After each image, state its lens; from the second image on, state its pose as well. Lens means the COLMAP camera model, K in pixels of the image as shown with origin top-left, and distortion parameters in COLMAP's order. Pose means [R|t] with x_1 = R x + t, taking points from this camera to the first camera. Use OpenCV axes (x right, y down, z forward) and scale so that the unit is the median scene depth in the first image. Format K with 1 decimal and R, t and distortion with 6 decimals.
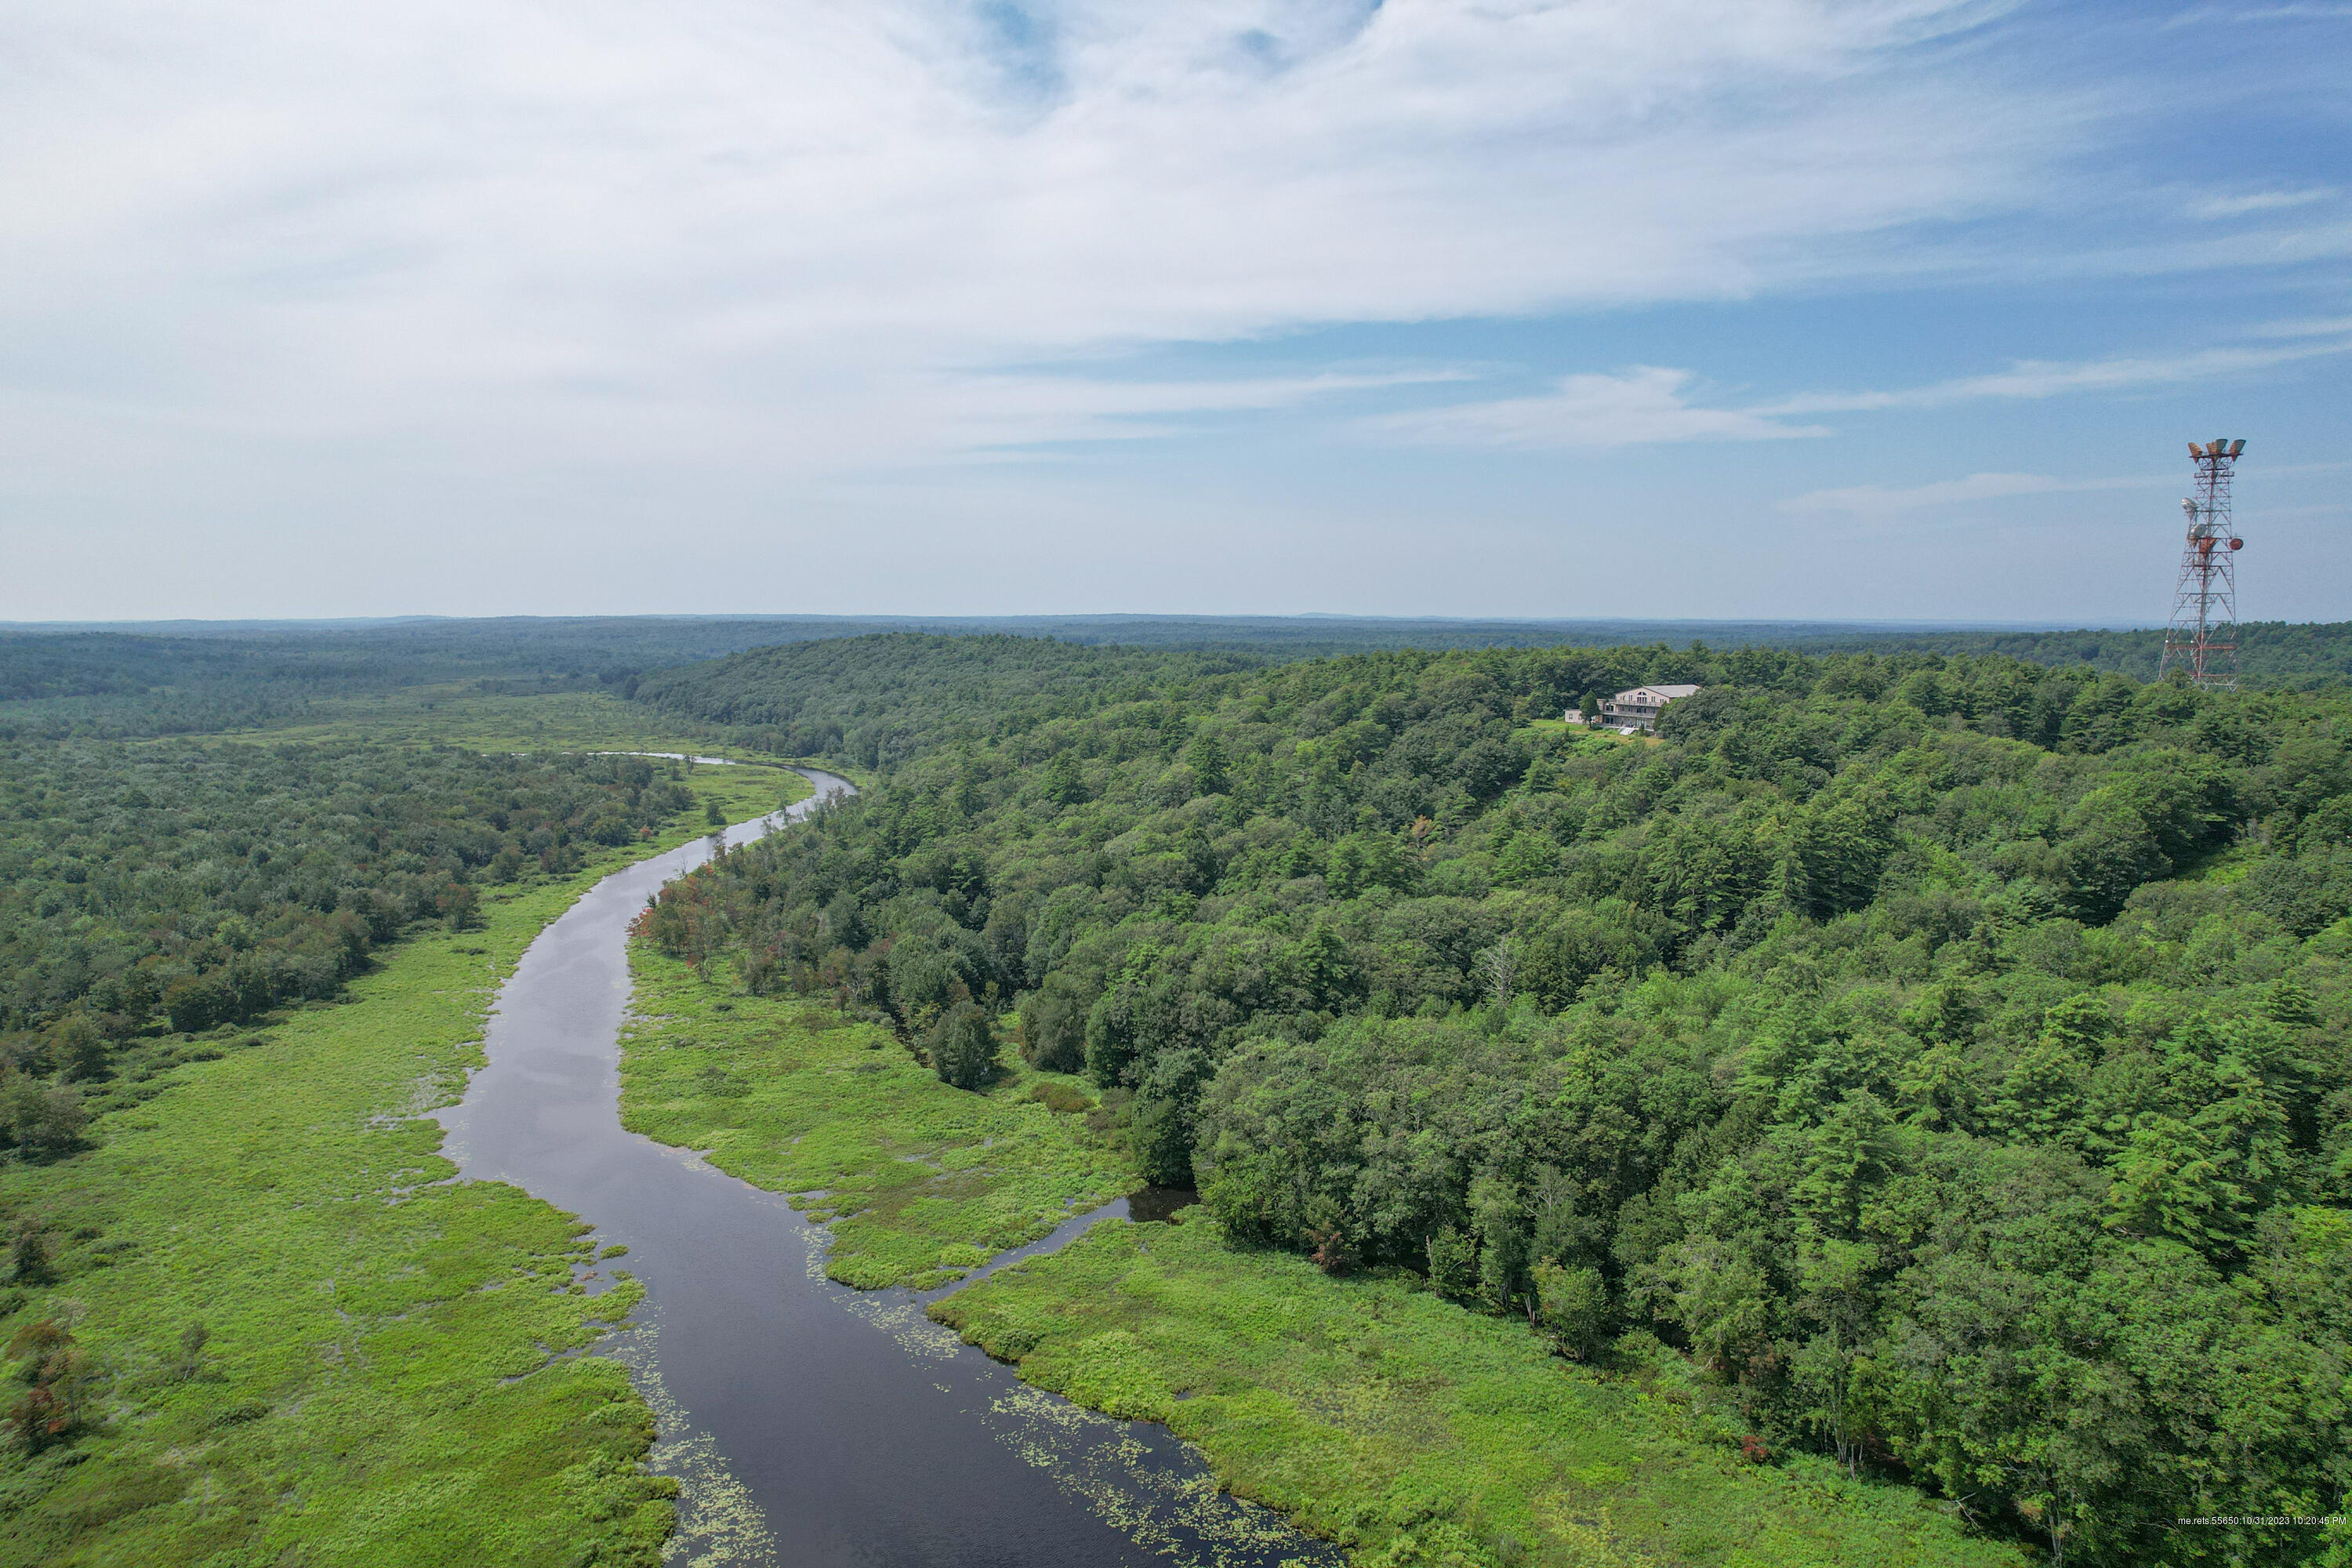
lens RADIAL K [[1504.5, 0, 1170.1], [0, 1504.5, 758.2], [0, 0, 1]] dist [-0.088376, 0.077327]
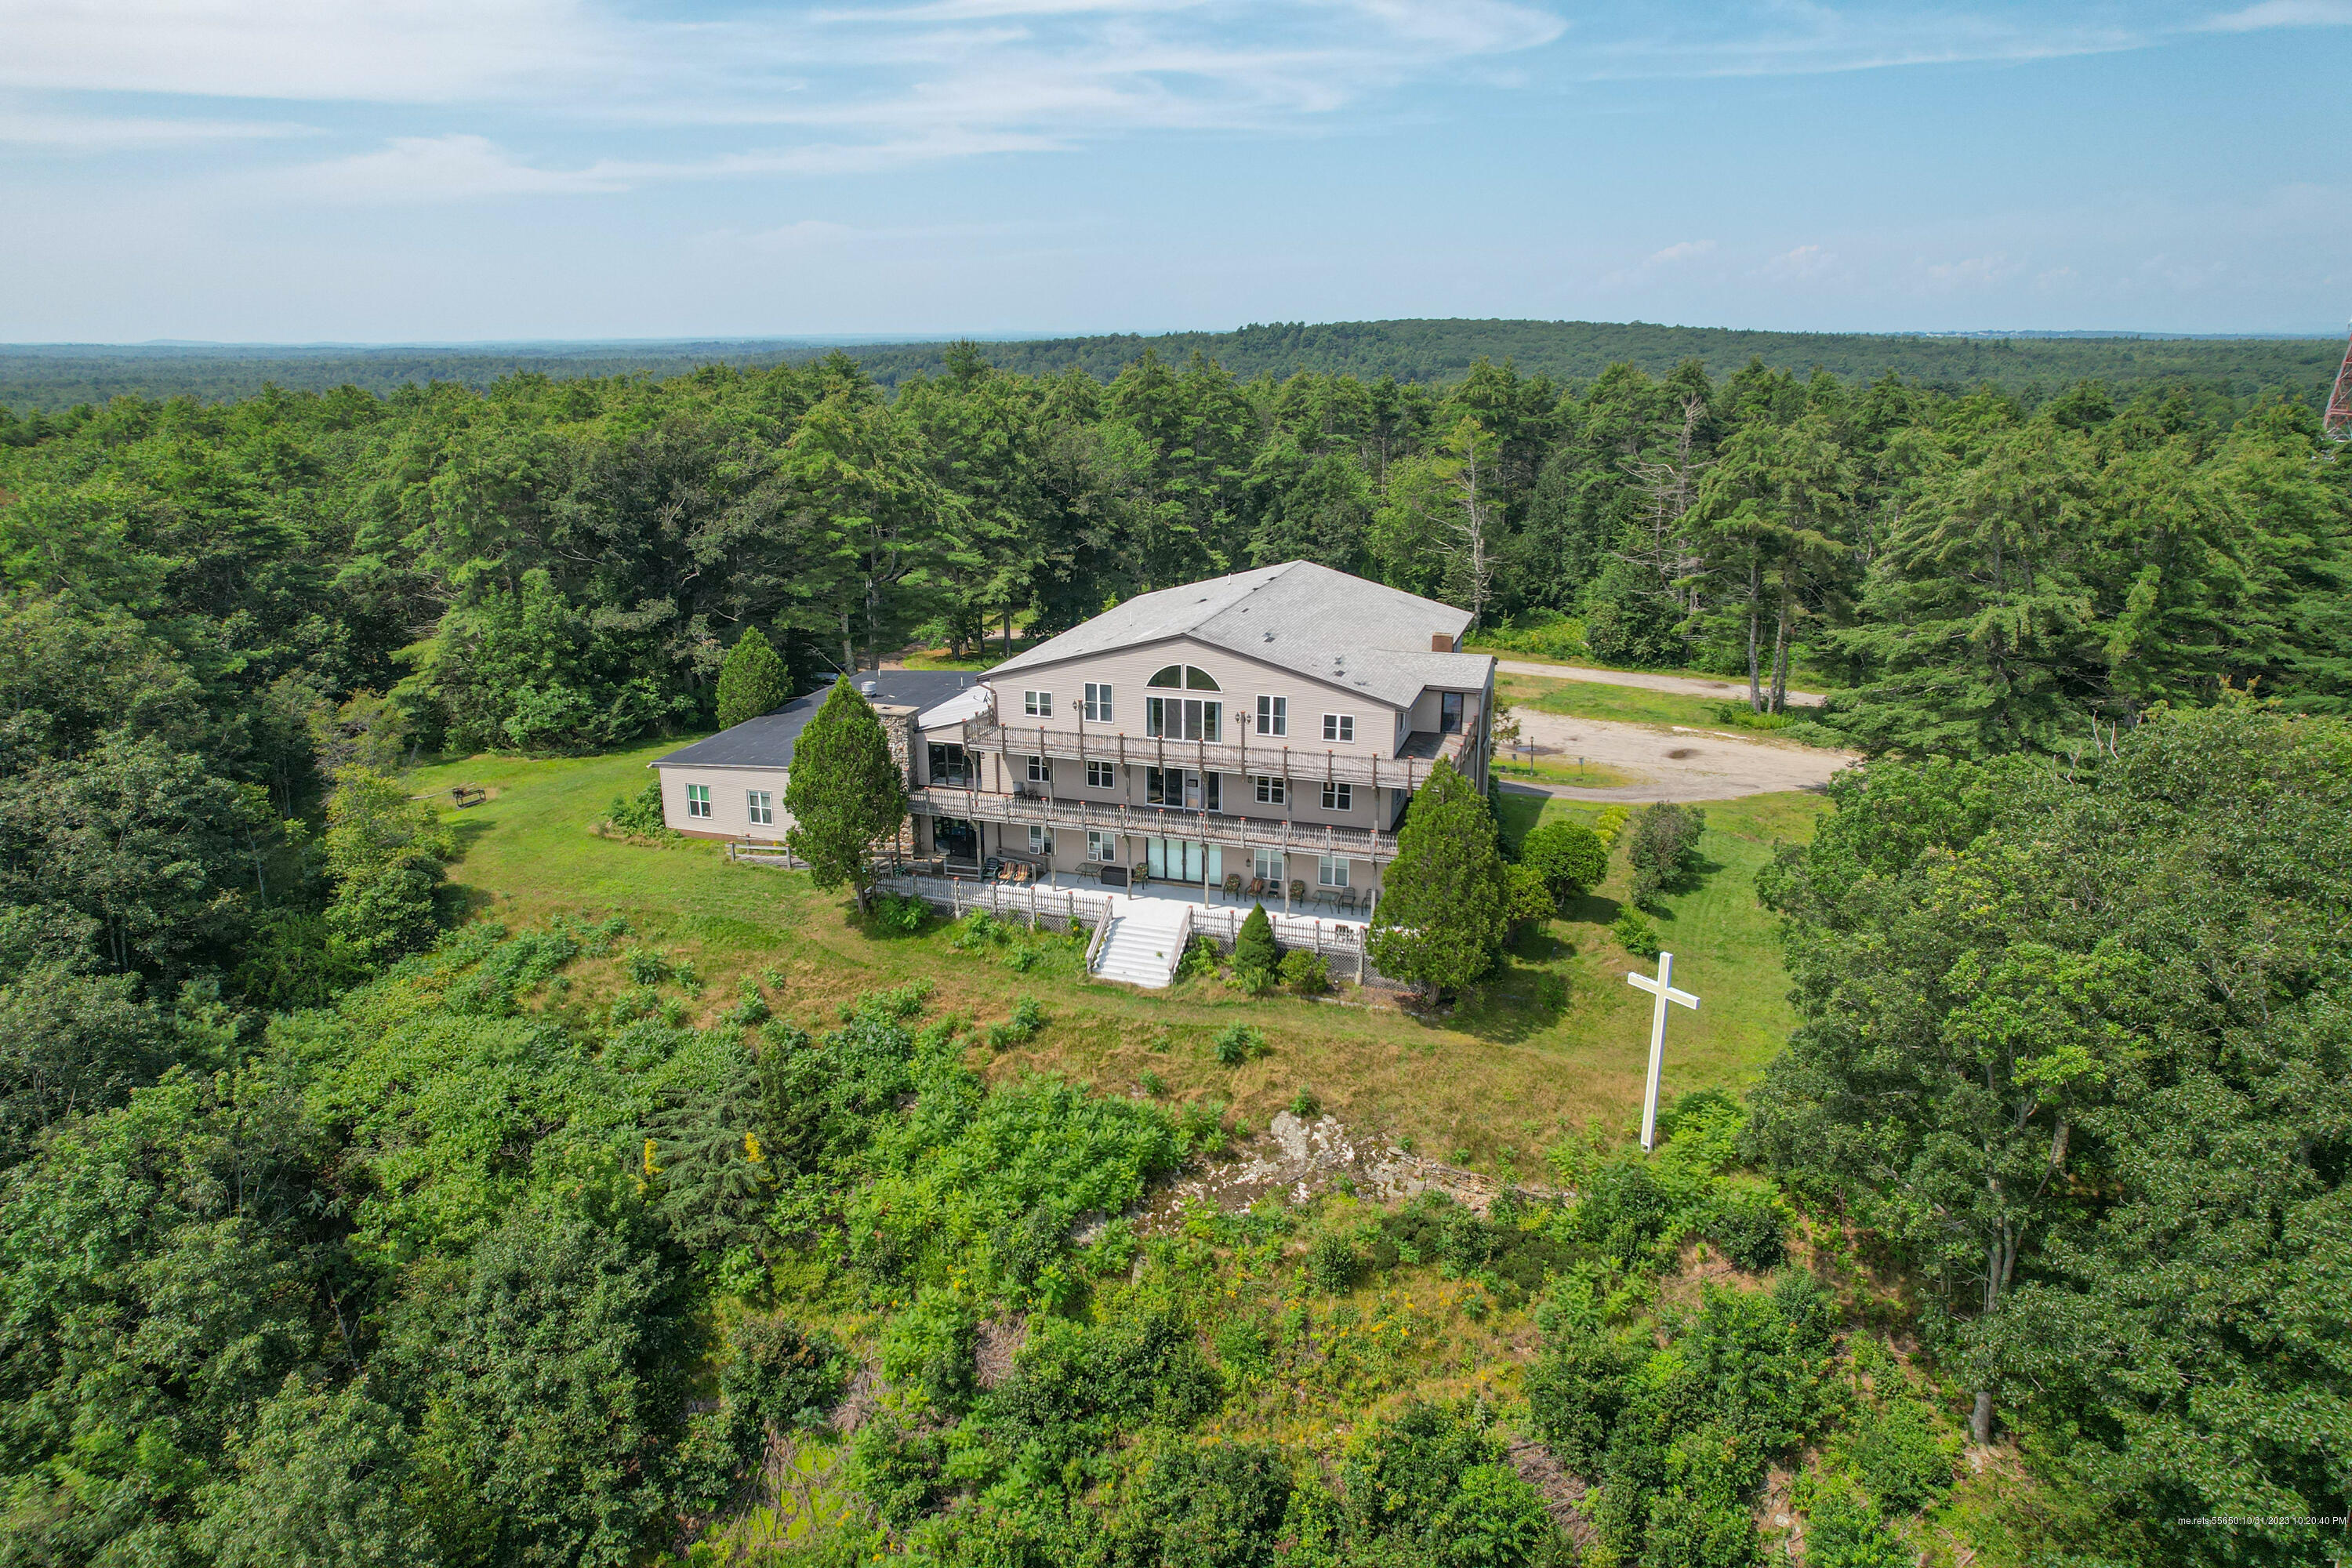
lens RADIAL K [[1504.5, 0, 1170.1], [0, 1504.5, 758.2], [0, 0, 1]] dist [-0.088376, 0.077327]
pose [[0.782277, -0.188536, 0.593714, 0.215663], [0.073699, 0.974416, 0.212323, -0.066934], [-0.618556, -0.122339, 0.776159, 0.858501]]
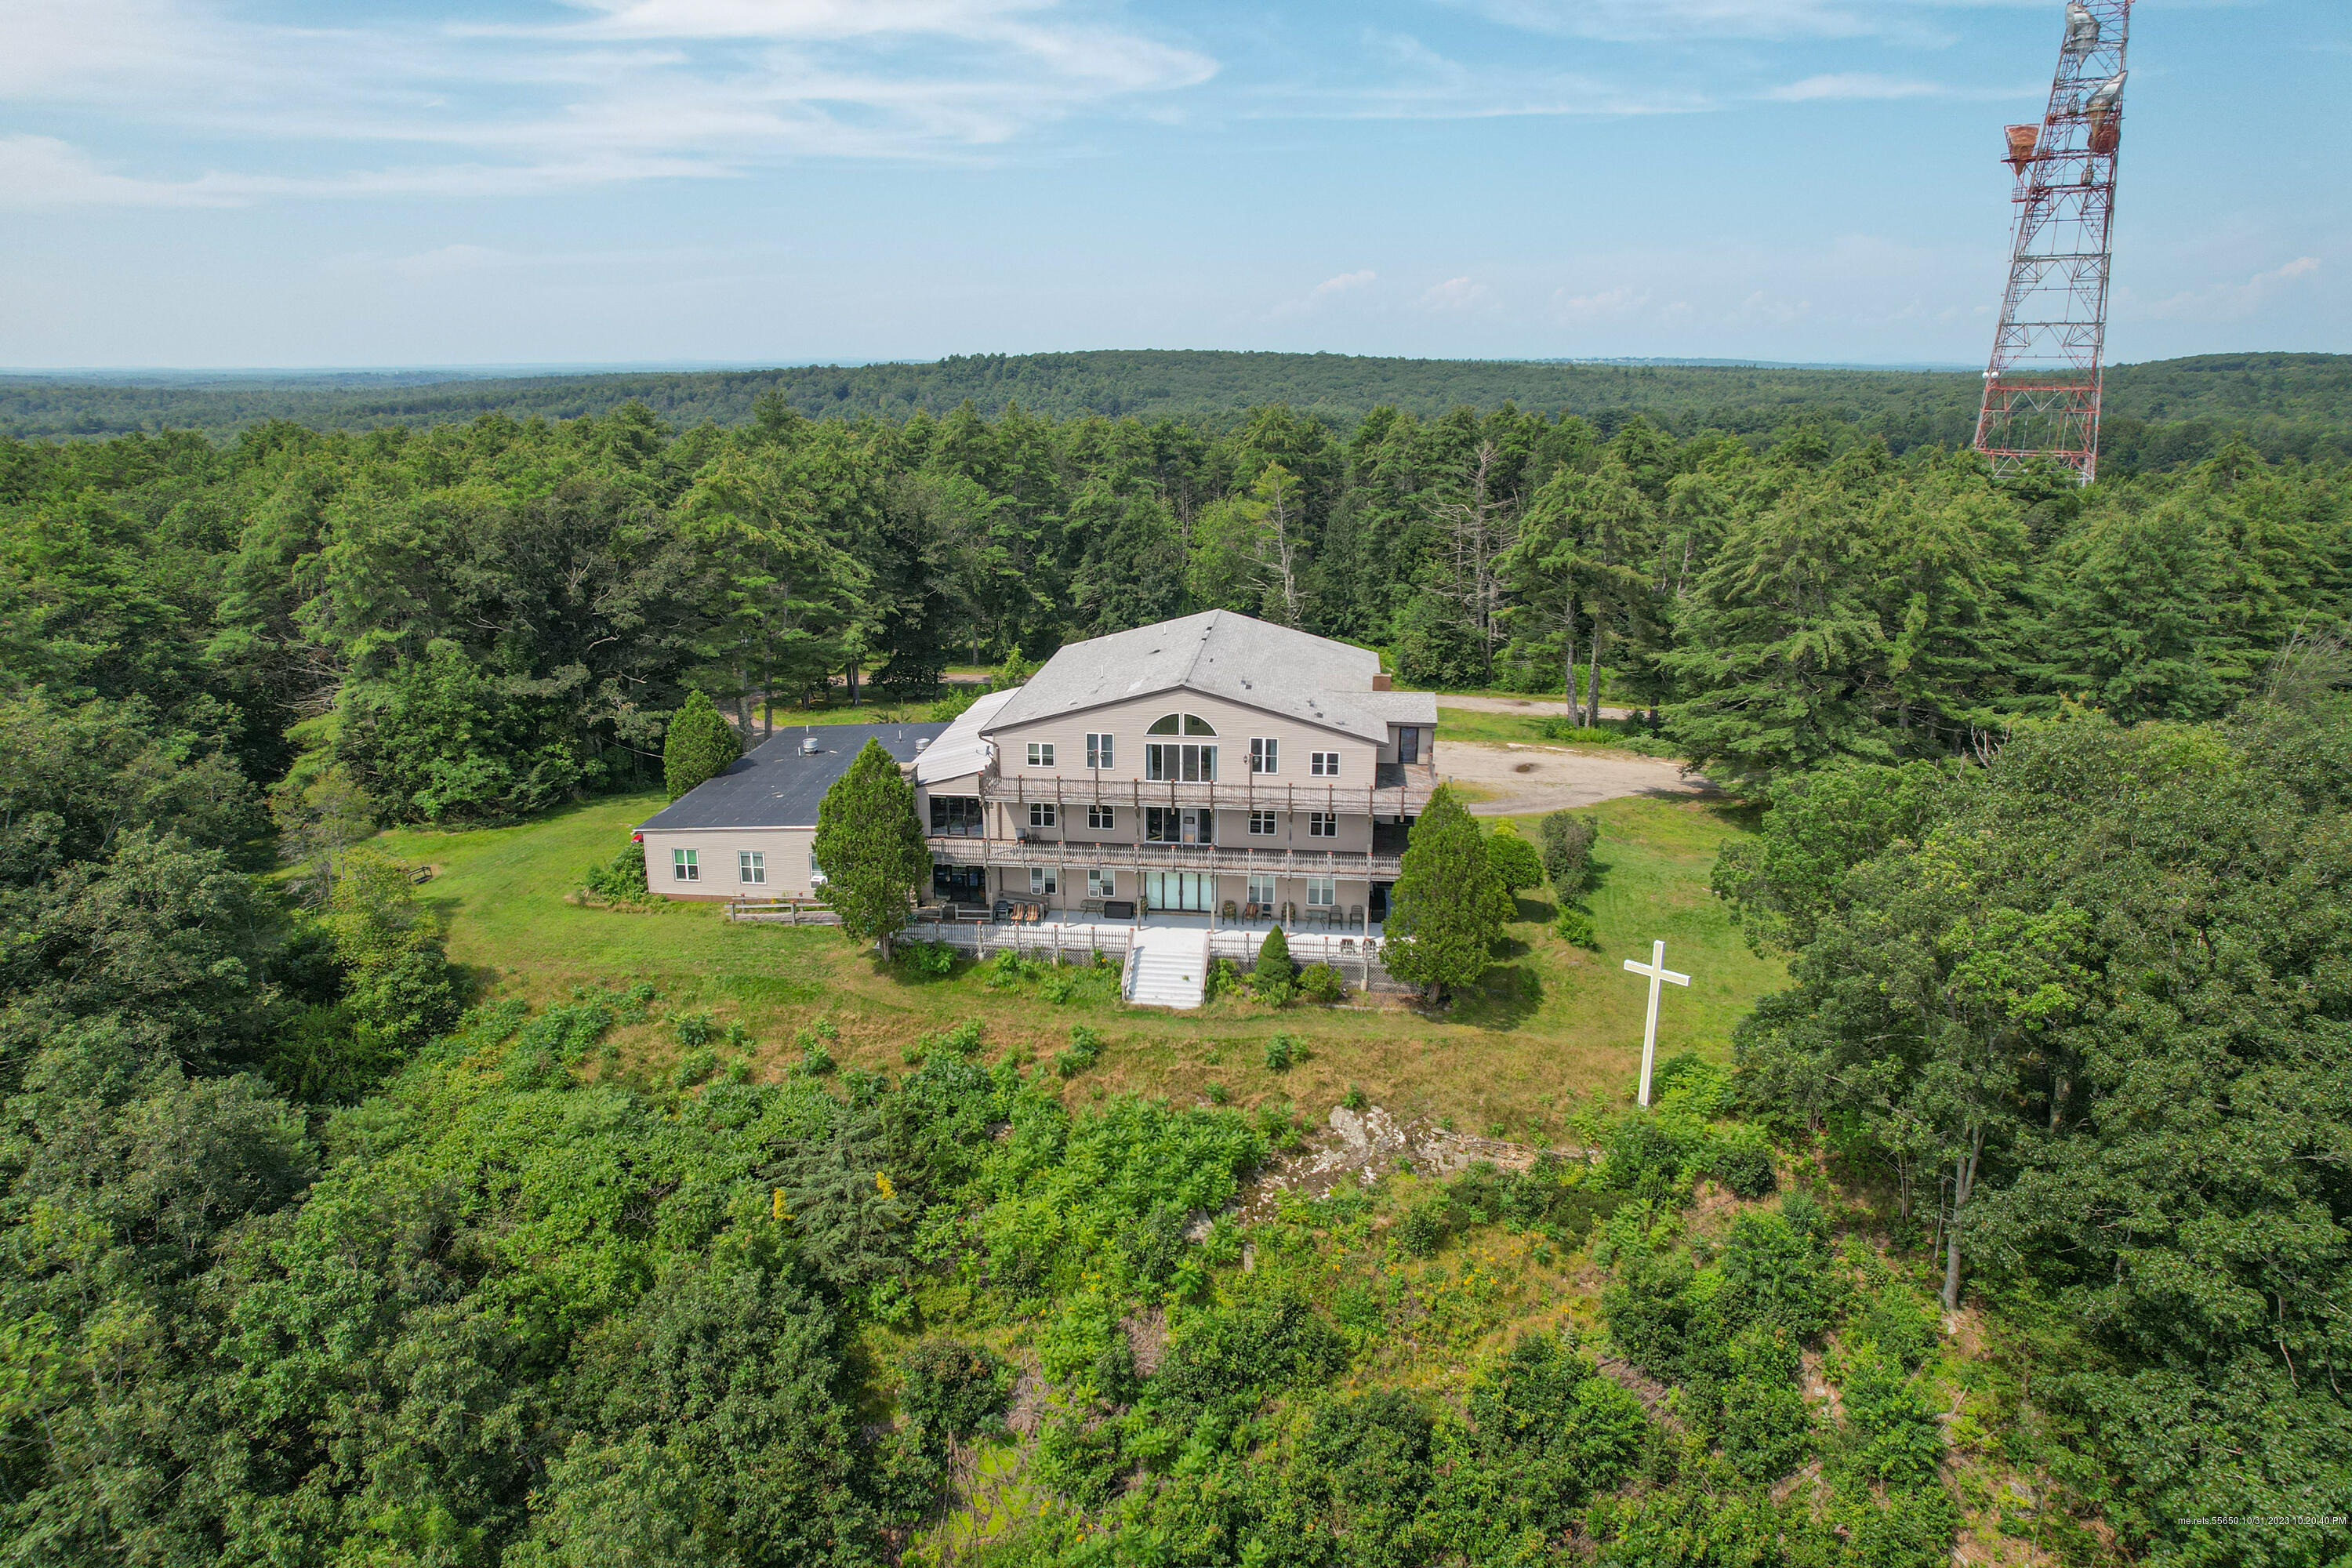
lens RADIAL K [[1504.5, 0, 1170.1], [0, 1504.5, 758.2], [0, 0, 1]] dist [-0.088376, 0.077327]
pose [[0.639951, -0.212934, 0.738324, 0.183418], [0.081116, 0.974190, 0.210651, -0.074233], [-0.764123, -0.074916, 0.640706, 0.870404]]
